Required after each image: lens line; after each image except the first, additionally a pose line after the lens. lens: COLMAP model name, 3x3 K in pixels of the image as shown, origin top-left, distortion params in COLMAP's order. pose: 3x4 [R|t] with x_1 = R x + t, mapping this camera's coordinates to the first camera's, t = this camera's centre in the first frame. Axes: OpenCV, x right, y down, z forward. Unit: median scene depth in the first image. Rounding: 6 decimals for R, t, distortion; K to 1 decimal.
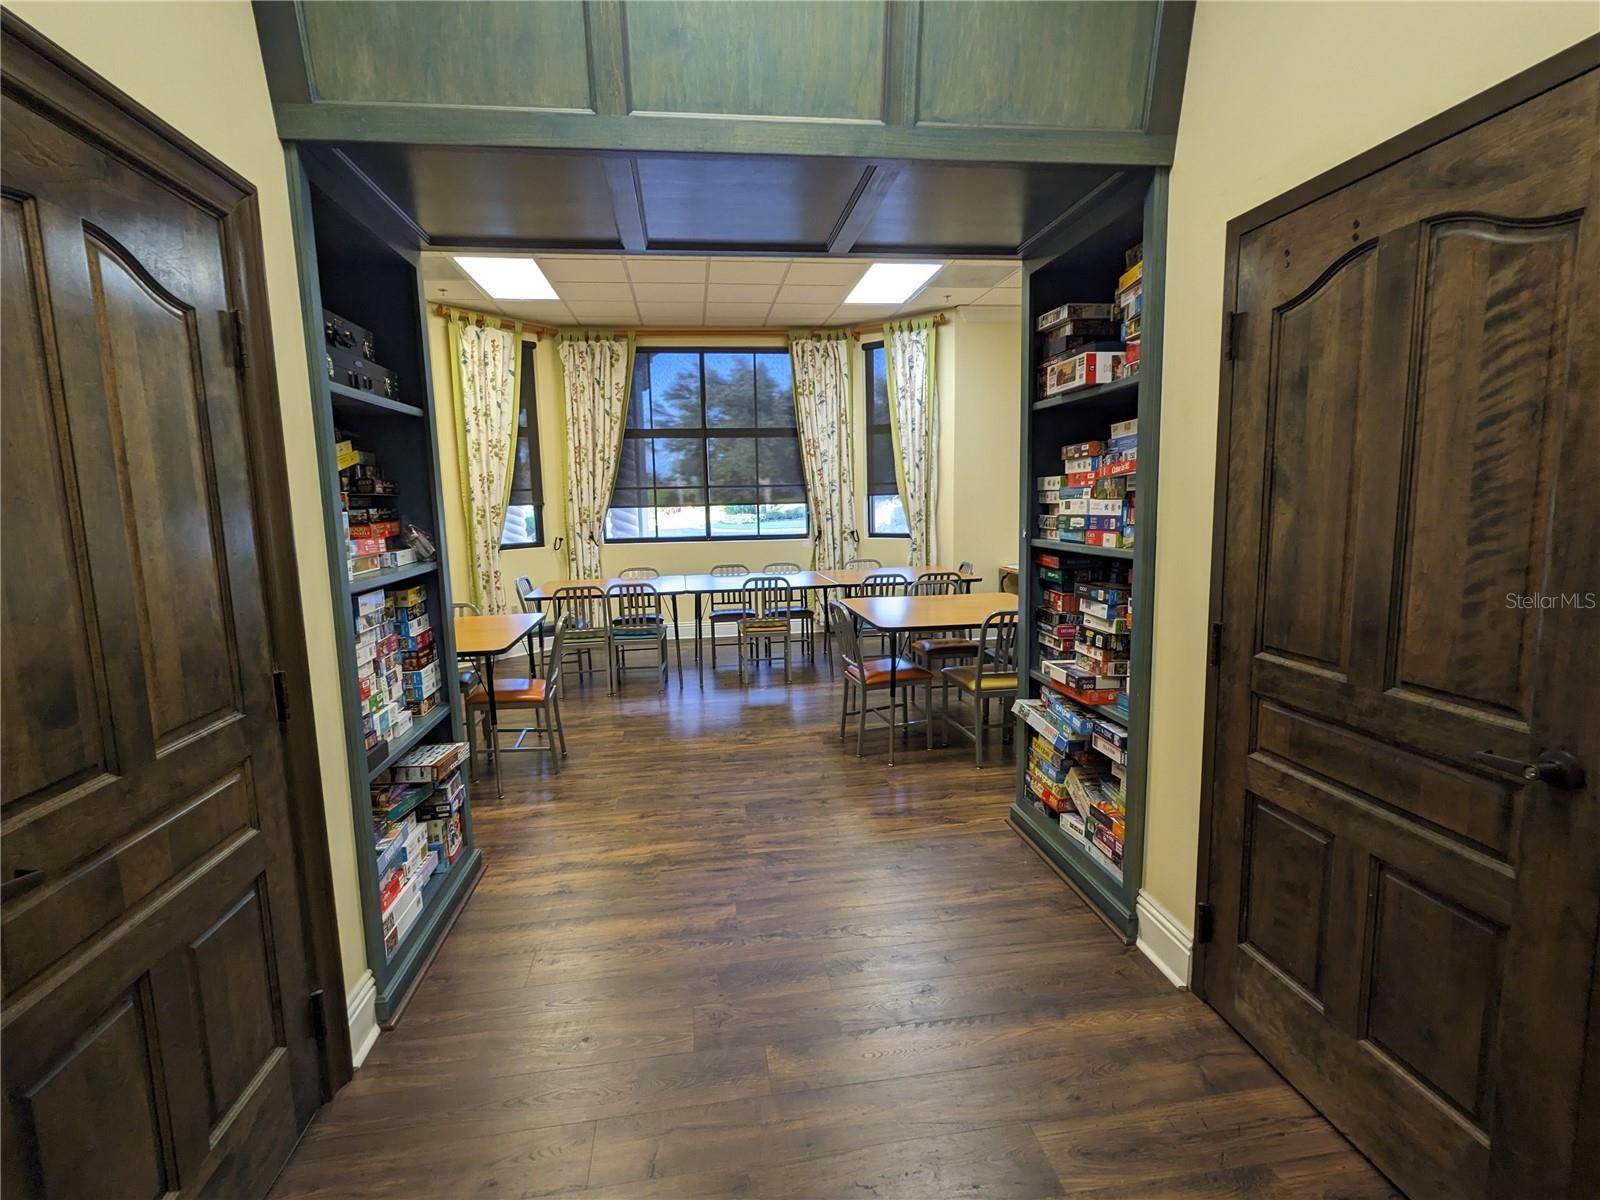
lens RADIAL K [[763.6, 0, 808.7], [0, 763.6, 602.1], [0, 0, 1]] dist [0.000247, 0.000018]
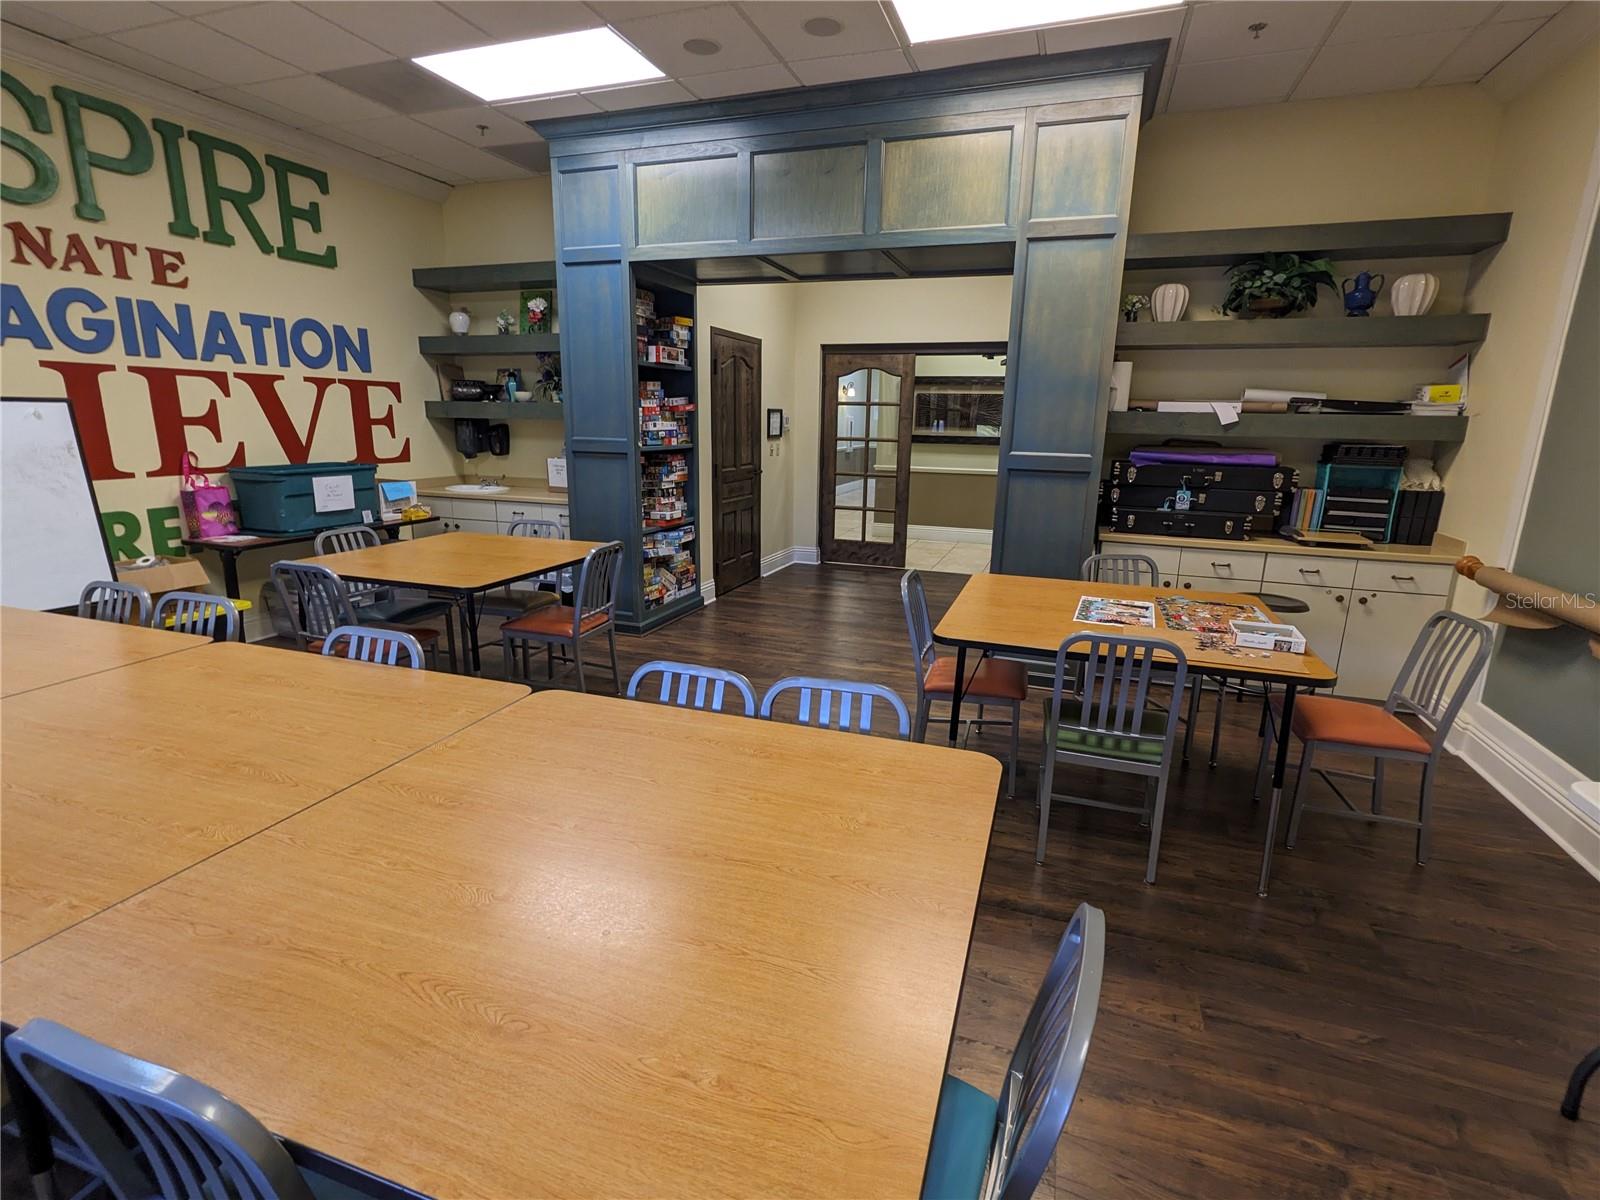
lens RADIAL K [[763.6, 0, 808.7], [0, 763.6, 602.1], [0, 0, 1]] dist [0.000247, 0.000018]
pose [[-0.887871, -0.098665, 0.449389, -0.929848], [0.069768, 0.936568, 0.343471, -0.362718], [-0.454772, 0.336310, -0.824668, 2.710709]]
